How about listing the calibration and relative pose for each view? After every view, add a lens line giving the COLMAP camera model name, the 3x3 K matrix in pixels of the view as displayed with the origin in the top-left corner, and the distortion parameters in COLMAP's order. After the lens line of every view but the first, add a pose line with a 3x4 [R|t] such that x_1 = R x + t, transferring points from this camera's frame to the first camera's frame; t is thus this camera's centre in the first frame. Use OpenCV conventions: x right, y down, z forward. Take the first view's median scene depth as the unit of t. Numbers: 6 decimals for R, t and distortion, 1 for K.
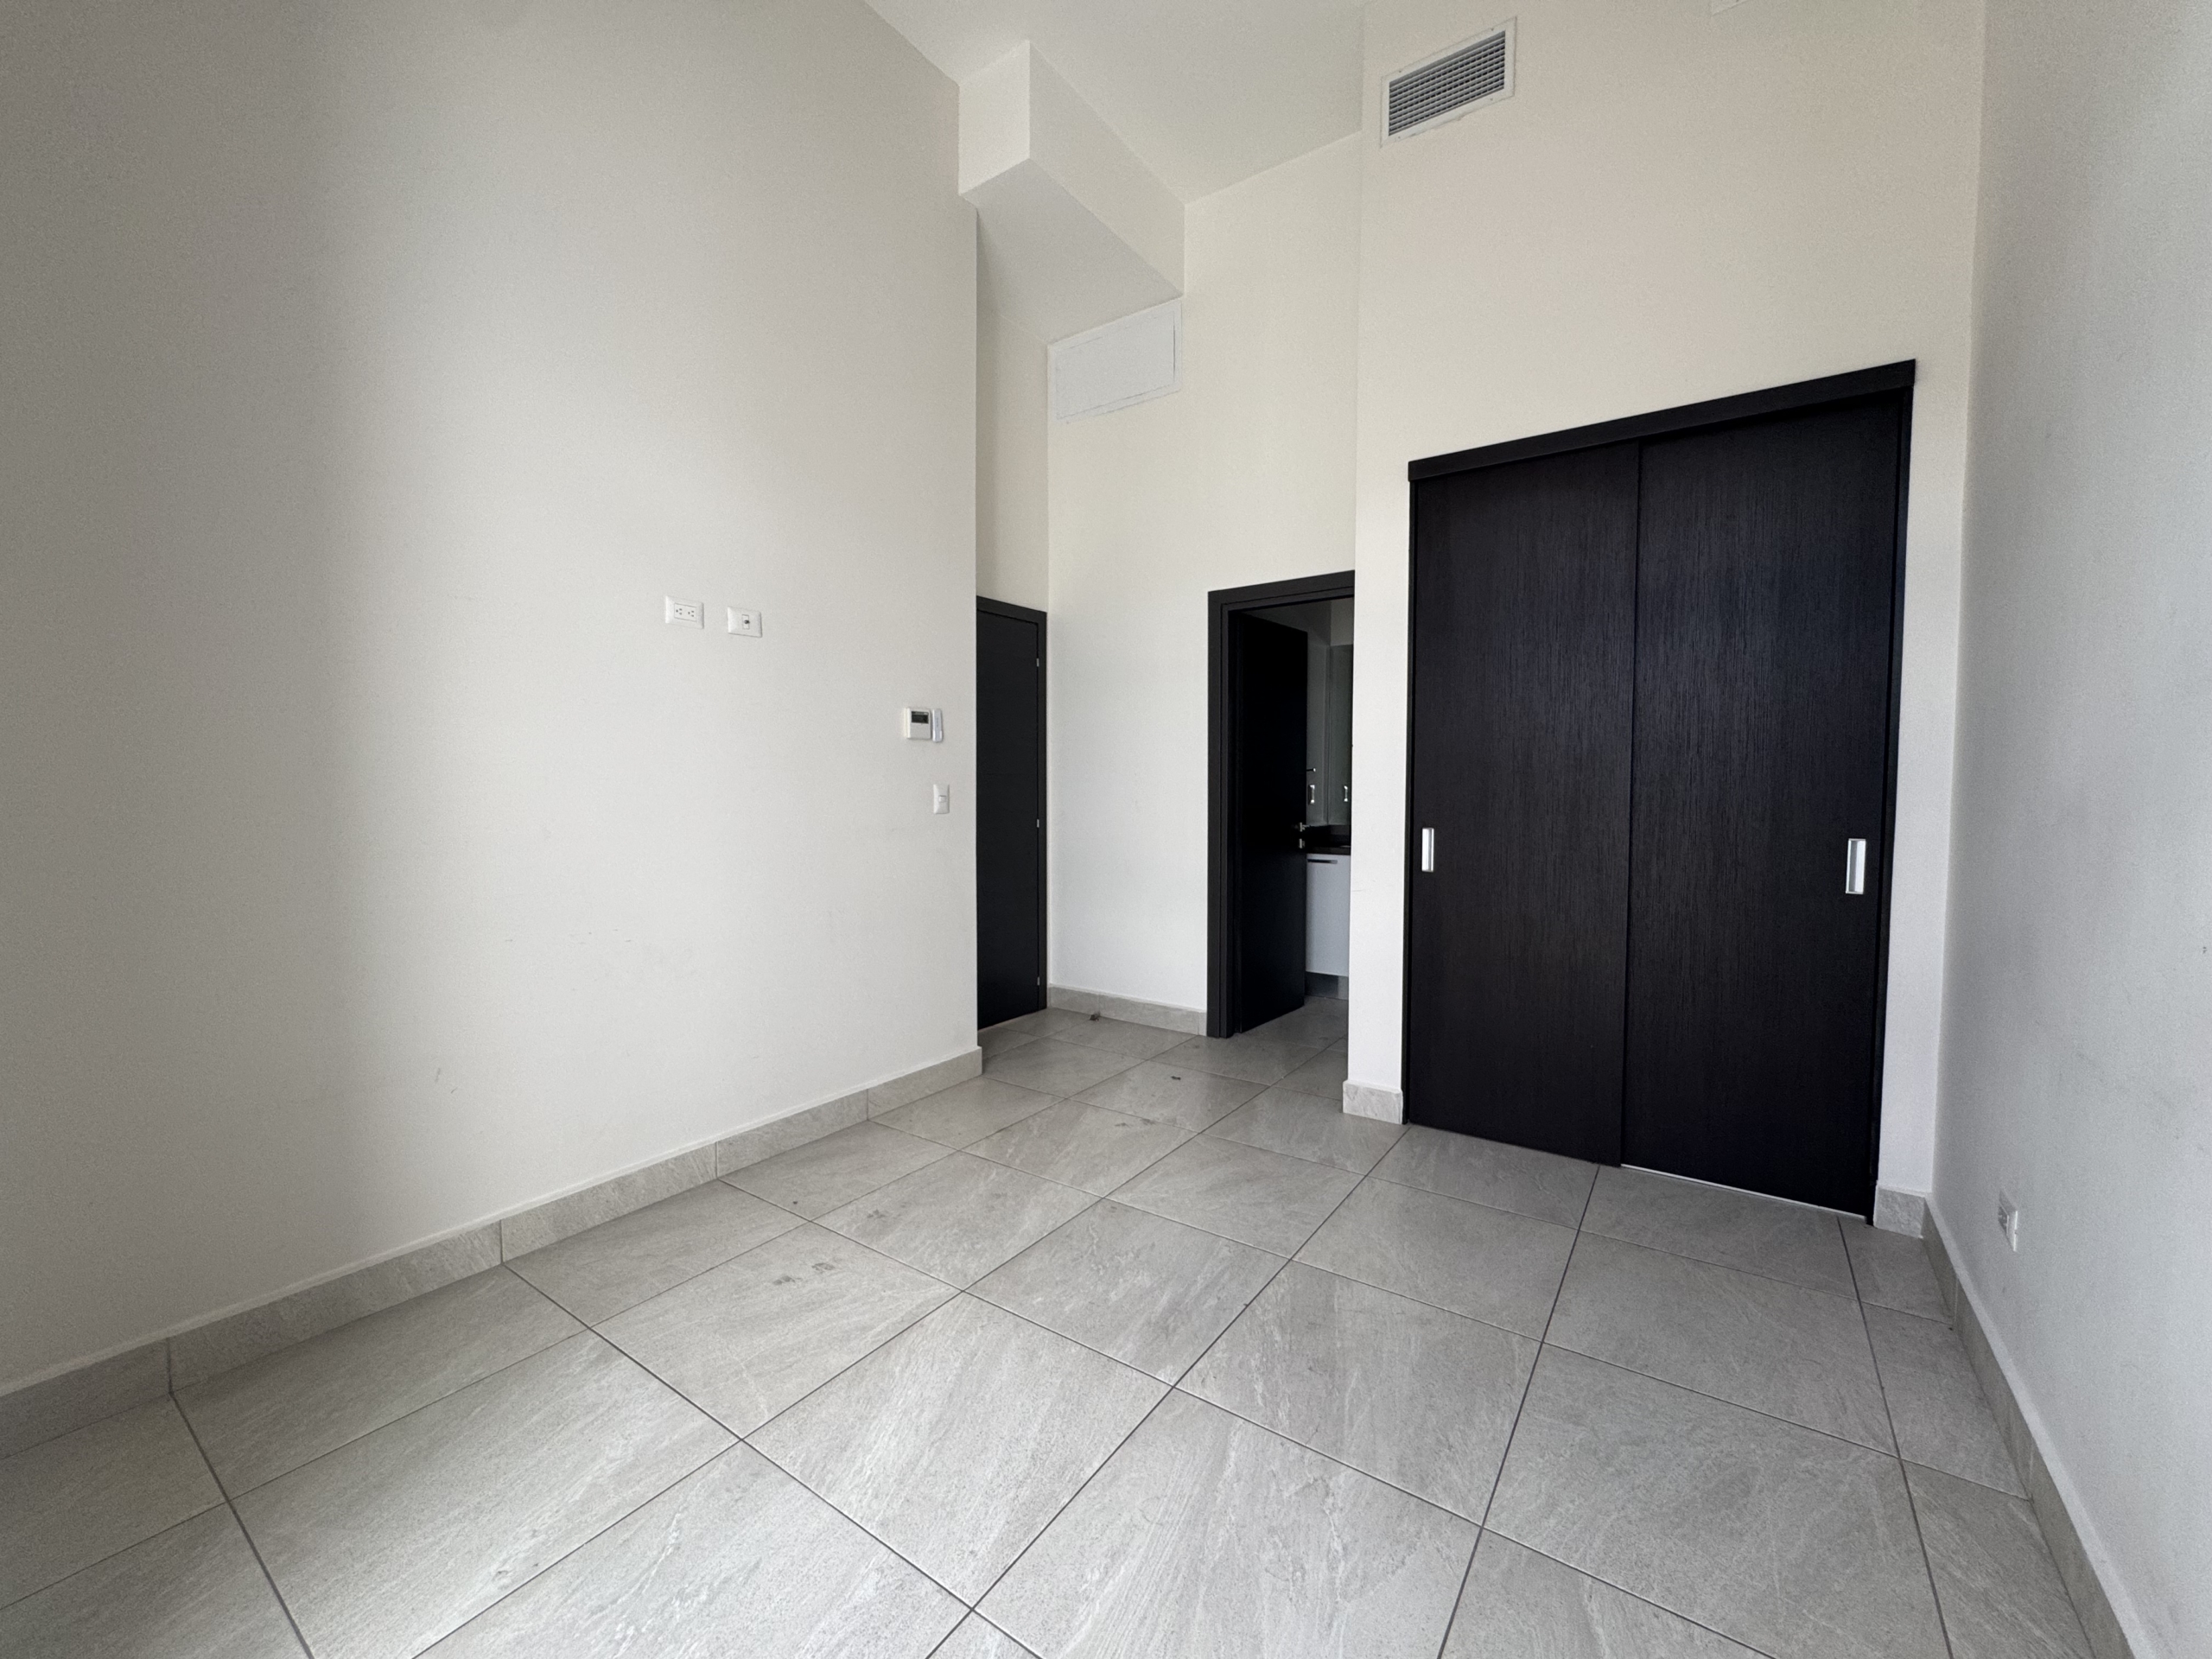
lens RADIAL K [[883.4, 0, 1097.2], [0, 883.4, 829.8], [0, 0, 1]] dist [-0.004668, 0.000782]
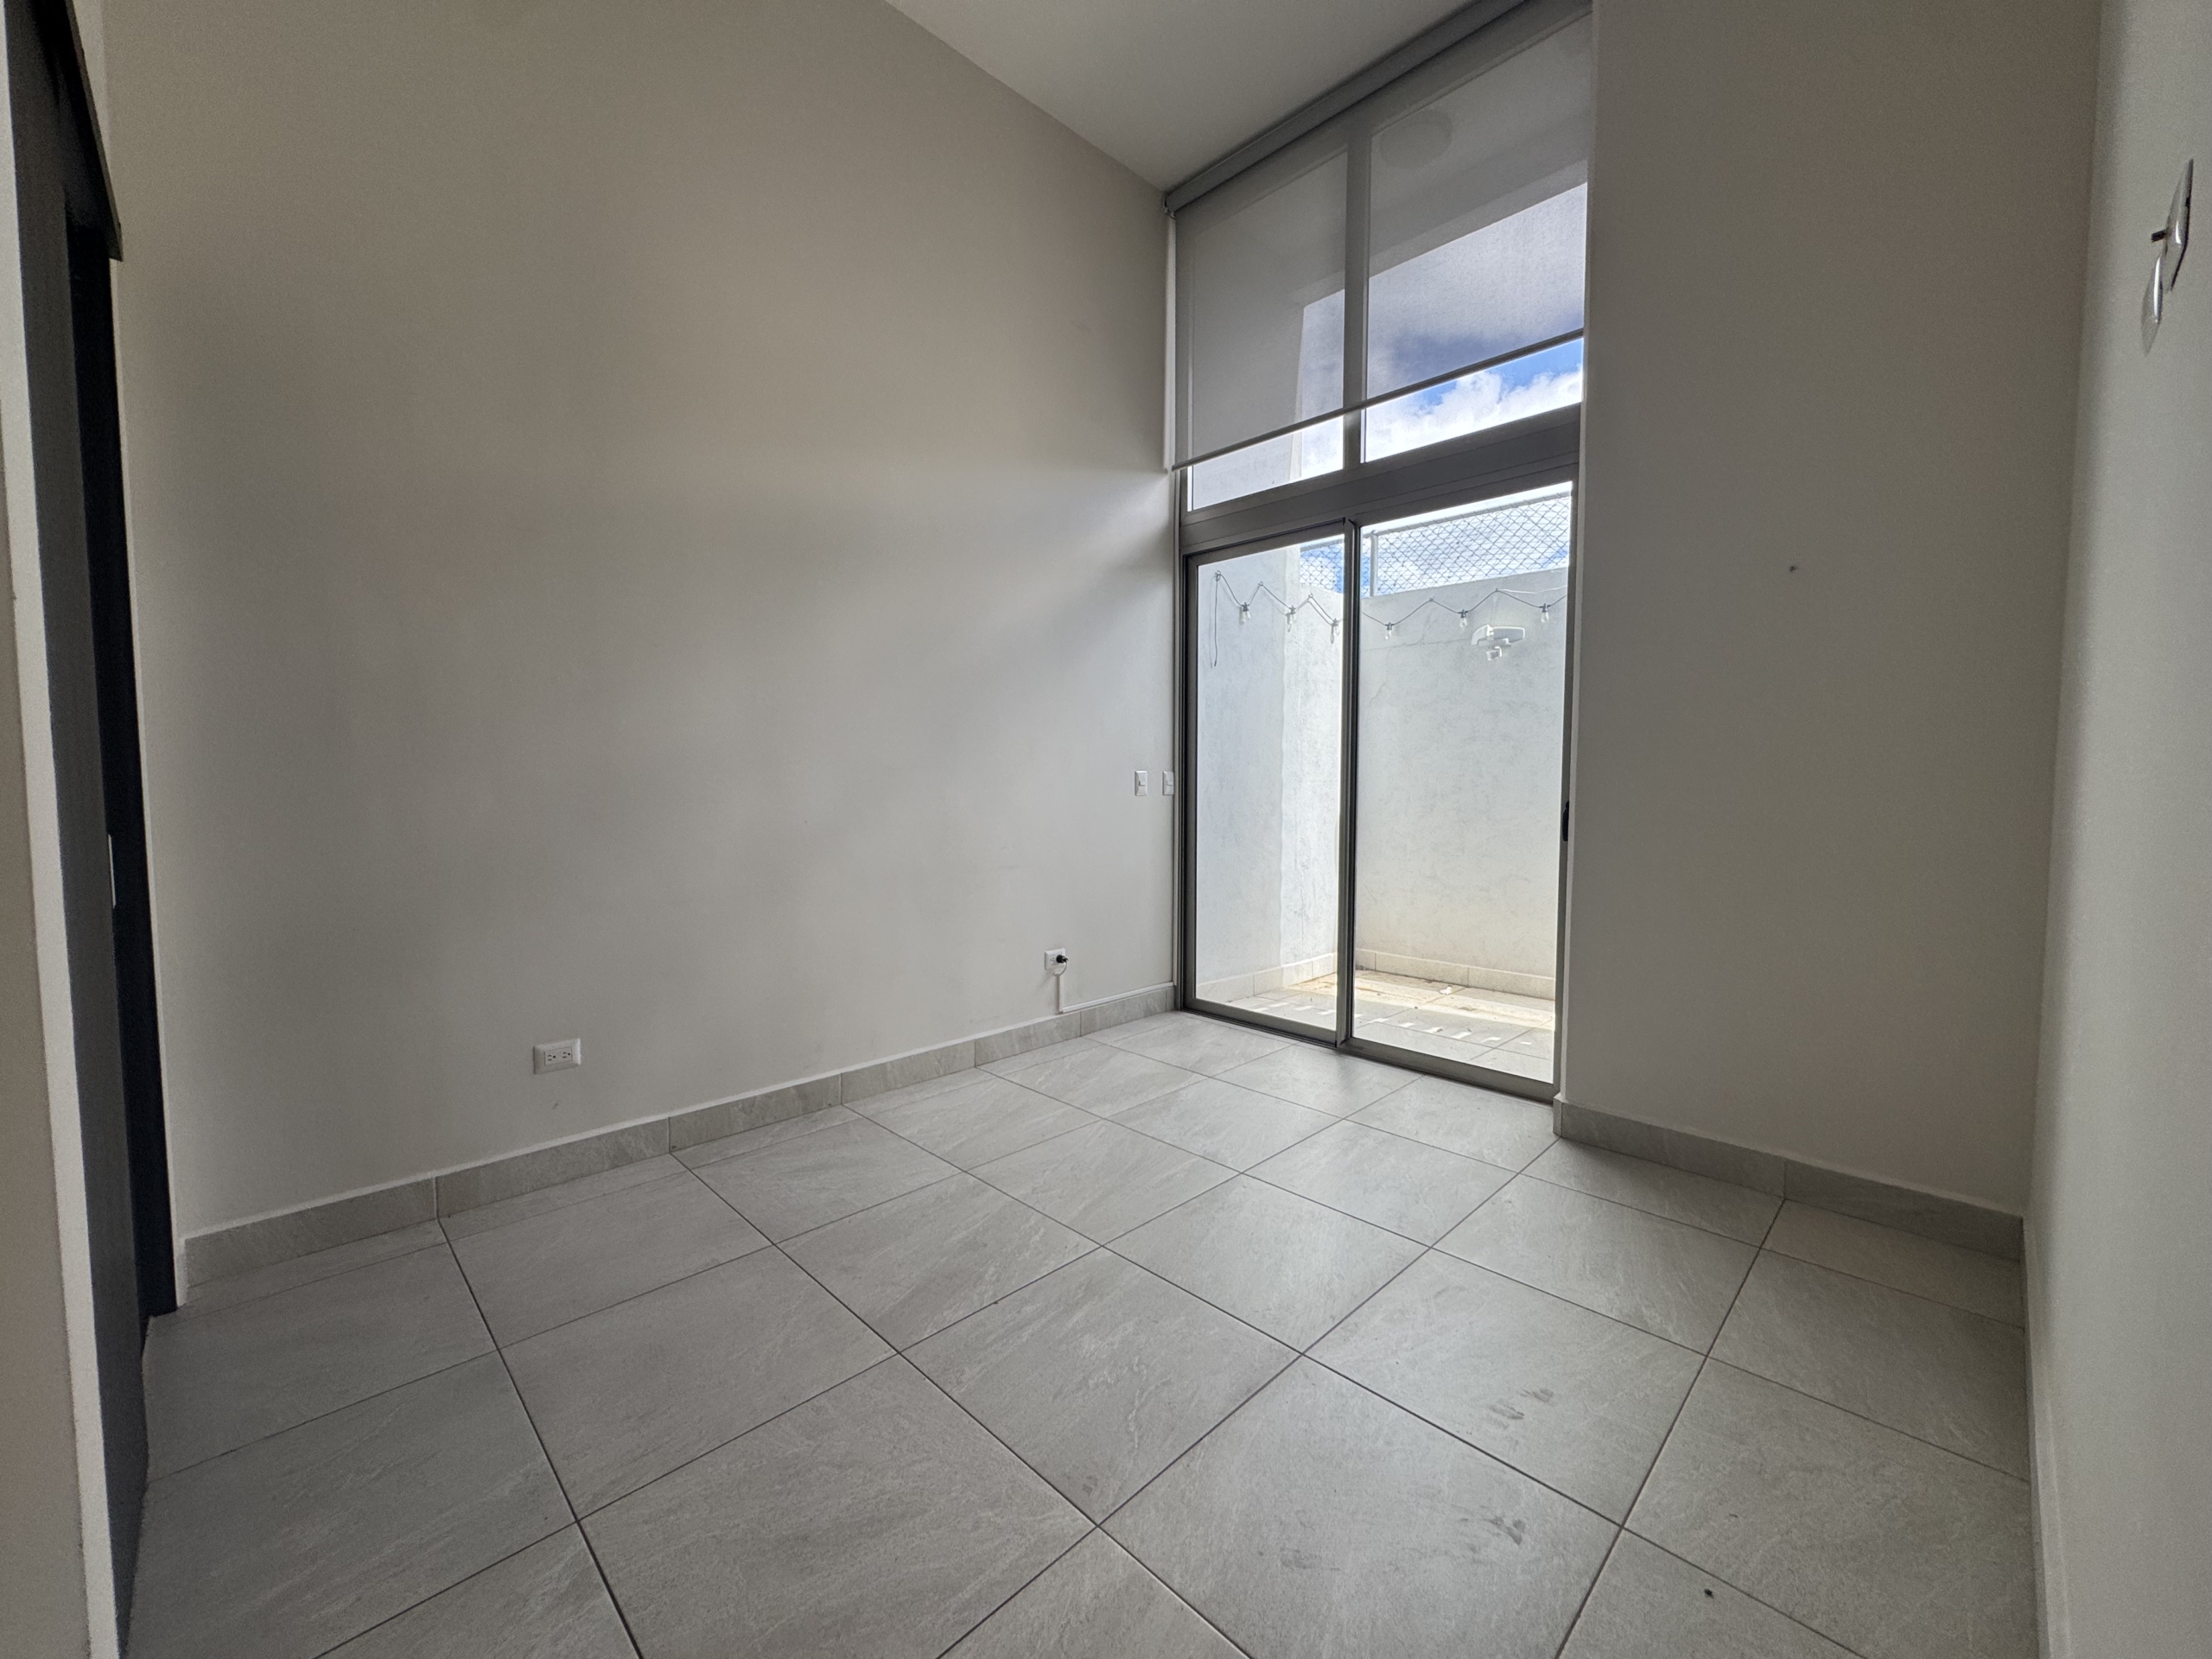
lens RADIAL K [[883.4, 0, 1100.5], [0, 883.4, 833.5], [0, 0, 1]] dist [-0.004668, 0.000782]
pose [[-0.984508, -0.012038, 0.174926, -0.136648], [0.009977, 0.992177, 0.124436, -0.113703], [-0.175055, 0.124254, -0.976687, 2.397726]]
